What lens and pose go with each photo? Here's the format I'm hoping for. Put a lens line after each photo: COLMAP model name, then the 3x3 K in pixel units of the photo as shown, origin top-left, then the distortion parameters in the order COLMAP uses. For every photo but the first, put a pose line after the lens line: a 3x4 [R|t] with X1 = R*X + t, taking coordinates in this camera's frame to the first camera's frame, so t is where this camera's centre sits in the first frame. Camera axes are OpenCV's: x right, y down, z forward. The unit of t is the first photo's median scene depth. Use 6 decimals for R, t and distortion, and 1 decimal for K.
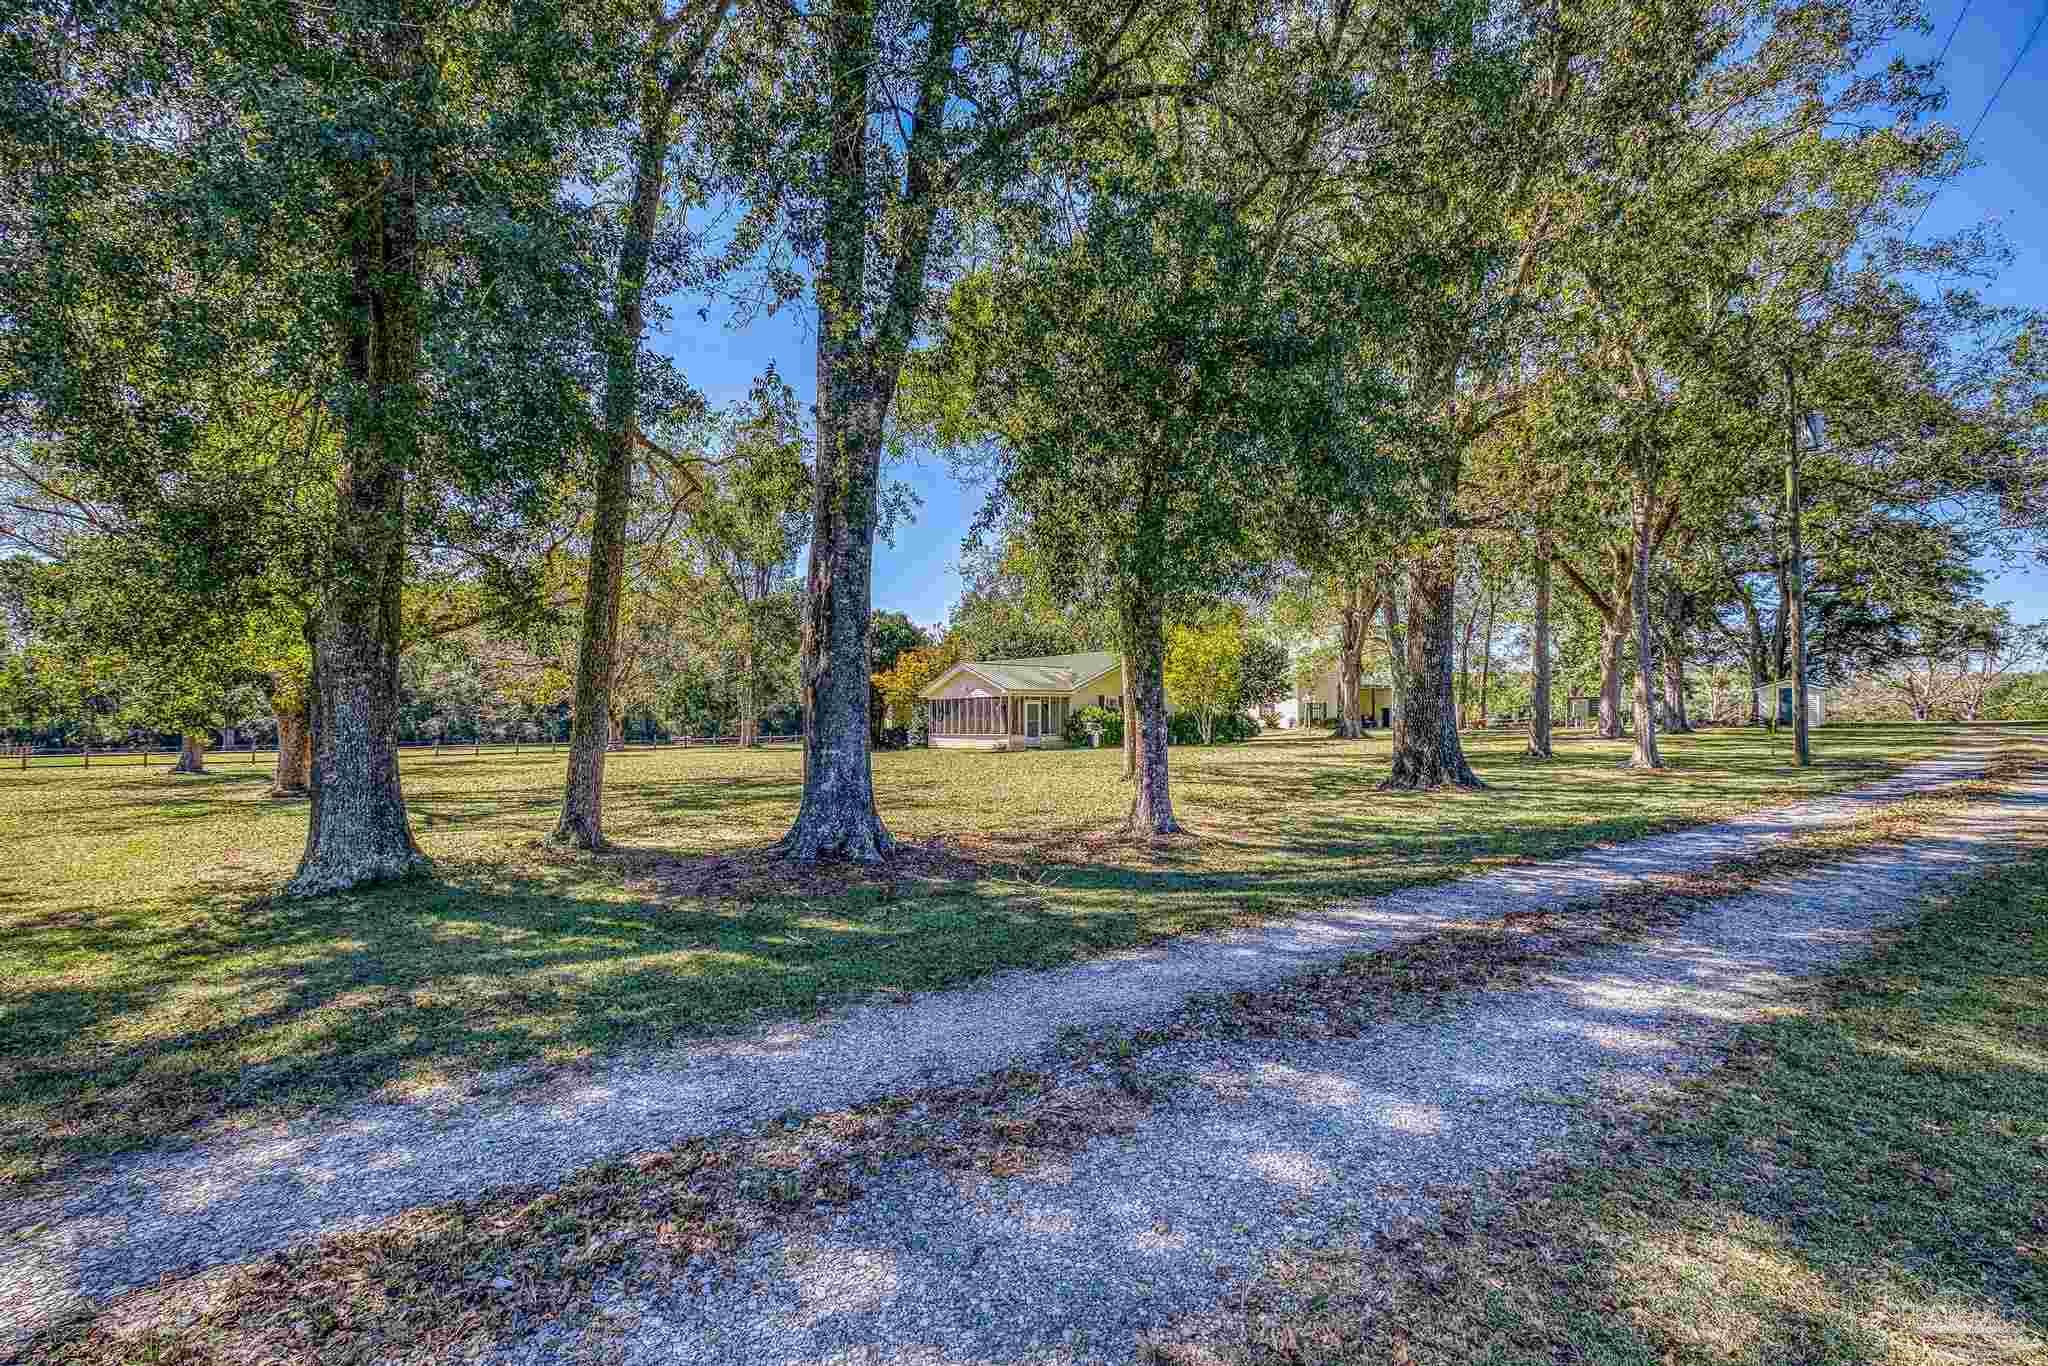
lens RADIAL K [[864.1, 0, 1020.3], [0, 864.1, 719.2], [0, 0, 1]] dist [0.000052, -0.000006]
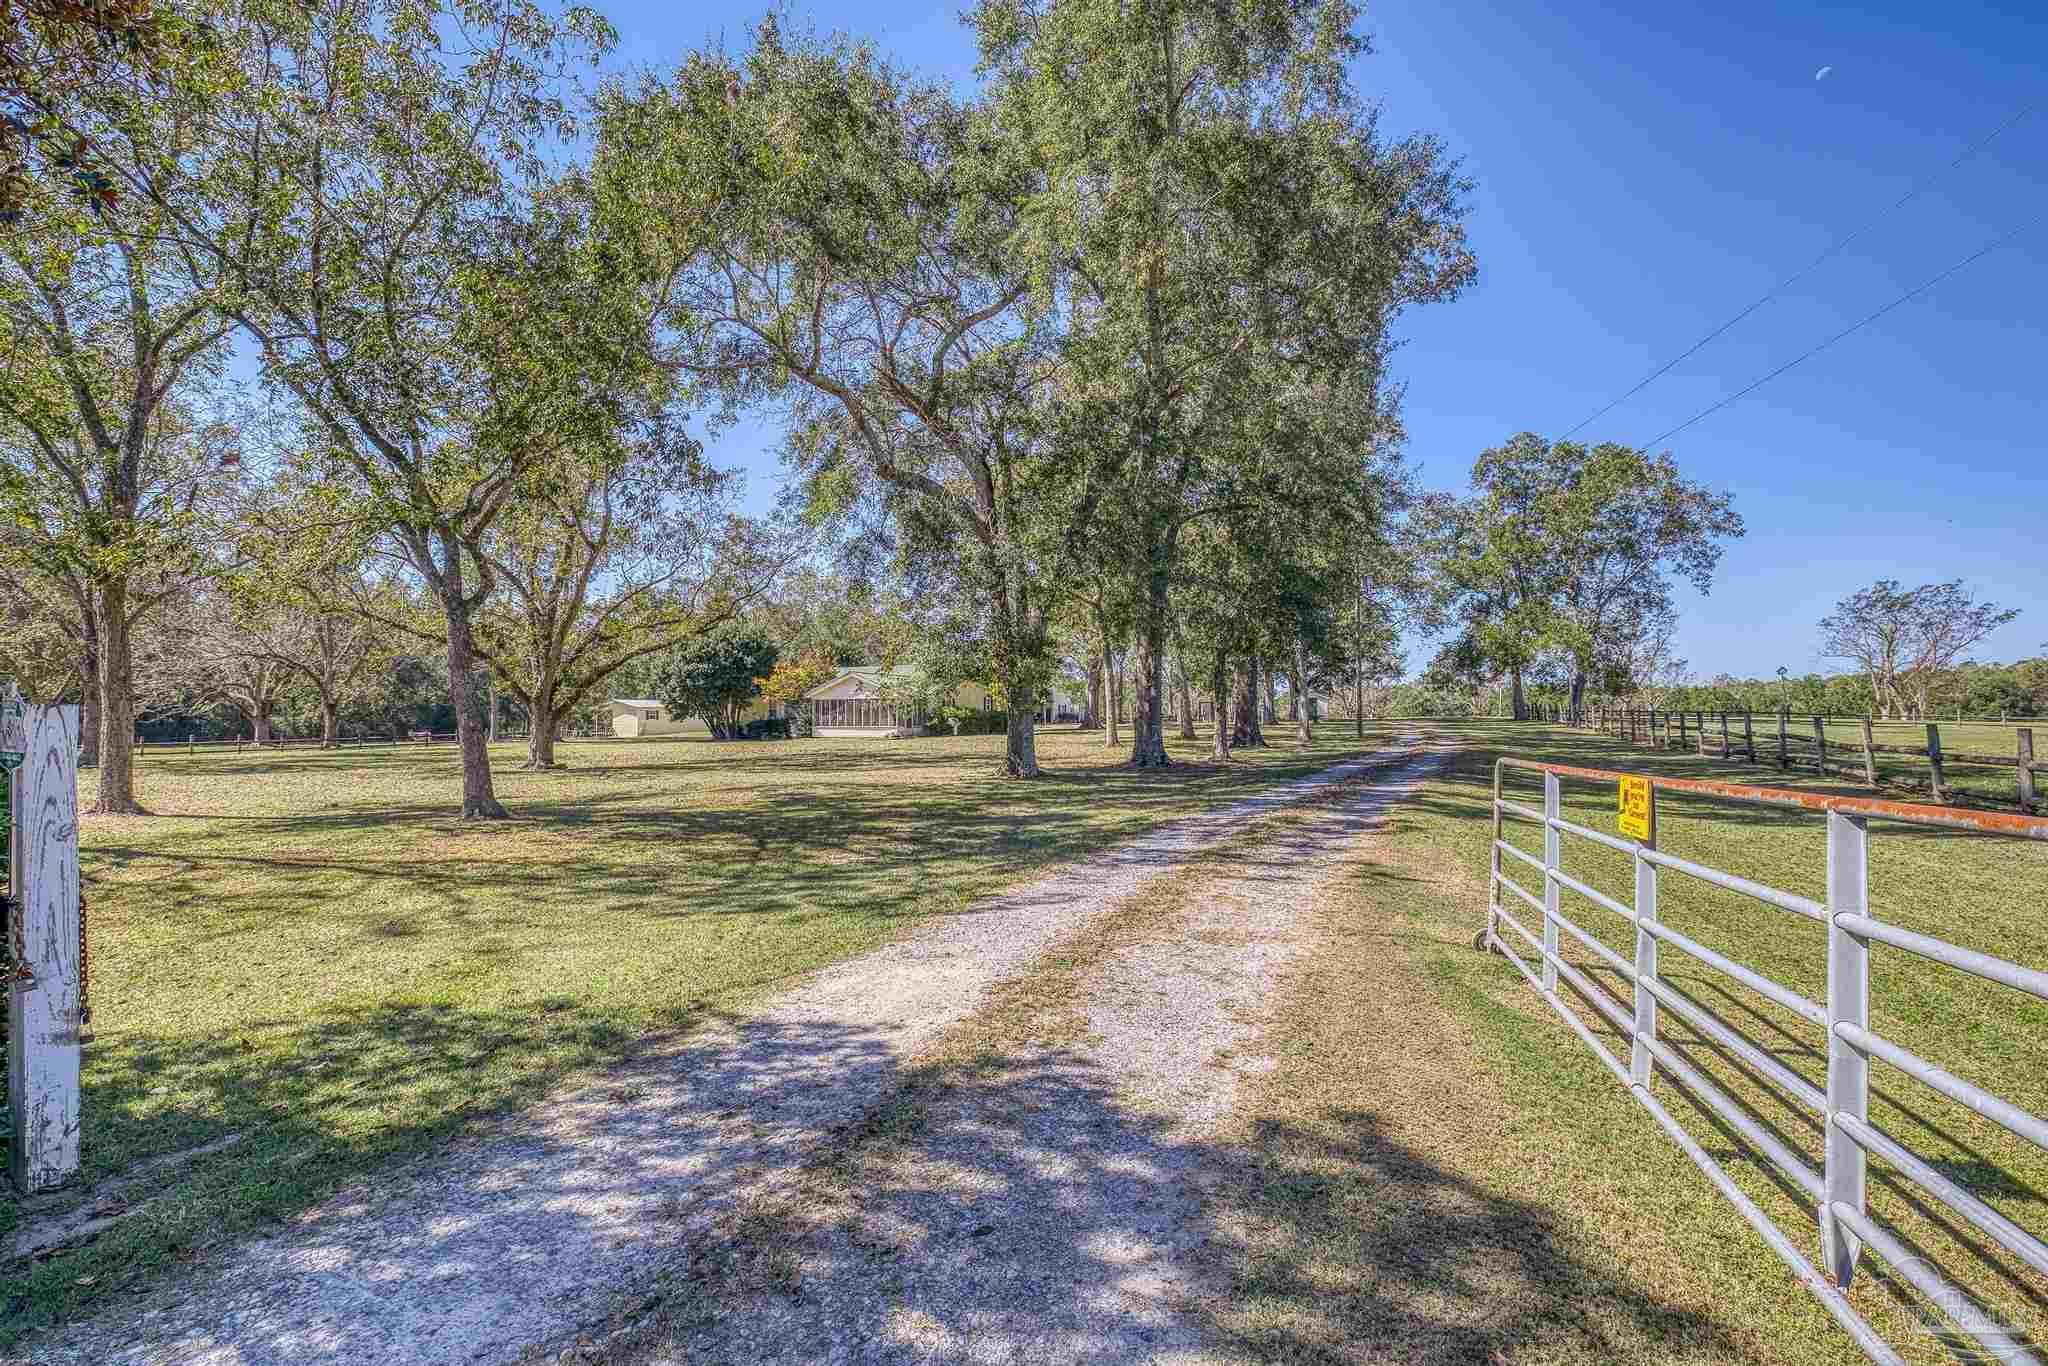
lens RADIAL K [[864.1, 0, 1020.3], [0, 864.1, 719.2], [0, 0, 1]] dist [0.000052, -0.000006]
pose [[0.897545, 0.004359, 0.440902, -0.410132], [-0.005301, 0.999986, 0.000906, 0.004409], [-0.440892, -0.003151, 0.897555, -0.272076]]
